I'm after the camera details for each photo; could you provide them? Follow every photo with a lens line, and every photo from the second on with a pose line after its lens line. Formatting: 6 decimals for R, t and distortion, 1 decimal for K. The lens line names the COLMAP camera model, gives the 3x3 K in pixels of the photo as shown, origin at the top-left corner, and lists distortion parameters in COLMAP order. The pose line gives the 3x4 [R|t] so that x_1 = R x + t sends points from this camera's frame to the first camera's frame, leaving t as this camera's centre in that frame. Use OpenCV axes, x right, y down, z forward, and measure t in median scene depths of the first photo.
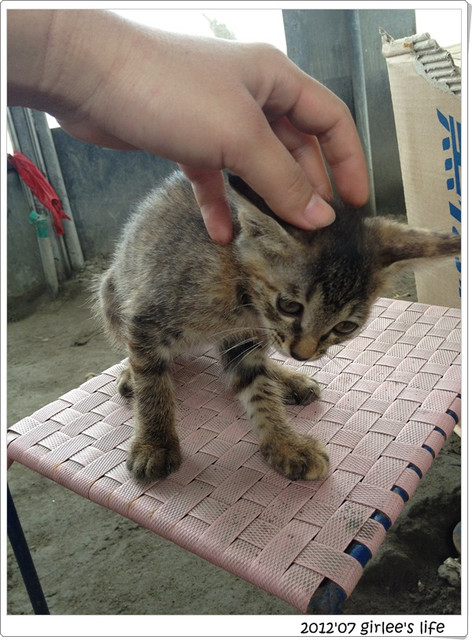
lens RADIAL K [[574.9, 0, 229.7], [0, 574.9, 322.0], [0, 0, 1]] dist [0.063406, -0.143826]
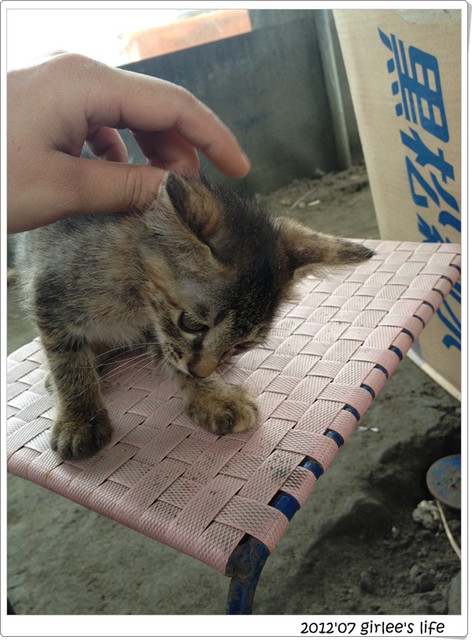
lens RADIAL K [[579.8, 0, 234.0], [0, 579.8, 319.6], [0, 0, 1]] dist [0.080459, -0.226974]
pose [[0.996721, -0.079163, 0.016763, 0.075719], [0.078054, 0.995213, 0.058818, 0.023354], [-0.021339, -0.057317, 0.998128, 0.047387]]
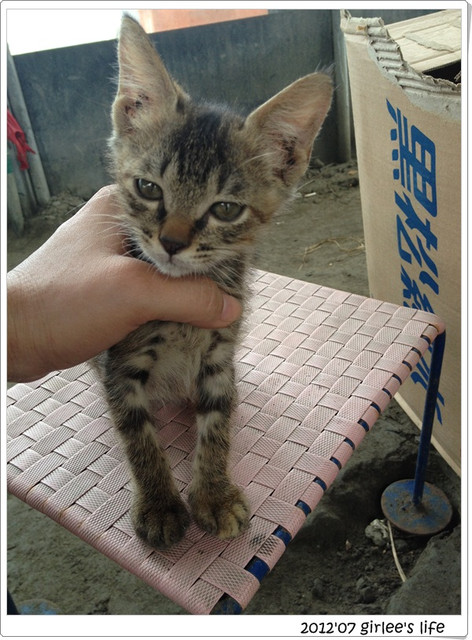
lens RADIAL K [[572.9, 0, 238.6], [0, 572.9, 320.9], [0, 0, 1]] dist [0.081019, -0.225795]
pose [[0.998526, 0.018475, 0.051039, 0.060007], [-0.025262, 0.990428, 0.135699, -0.117330], [-0.048044, -0.136788, 0.989435, -0.025110]]
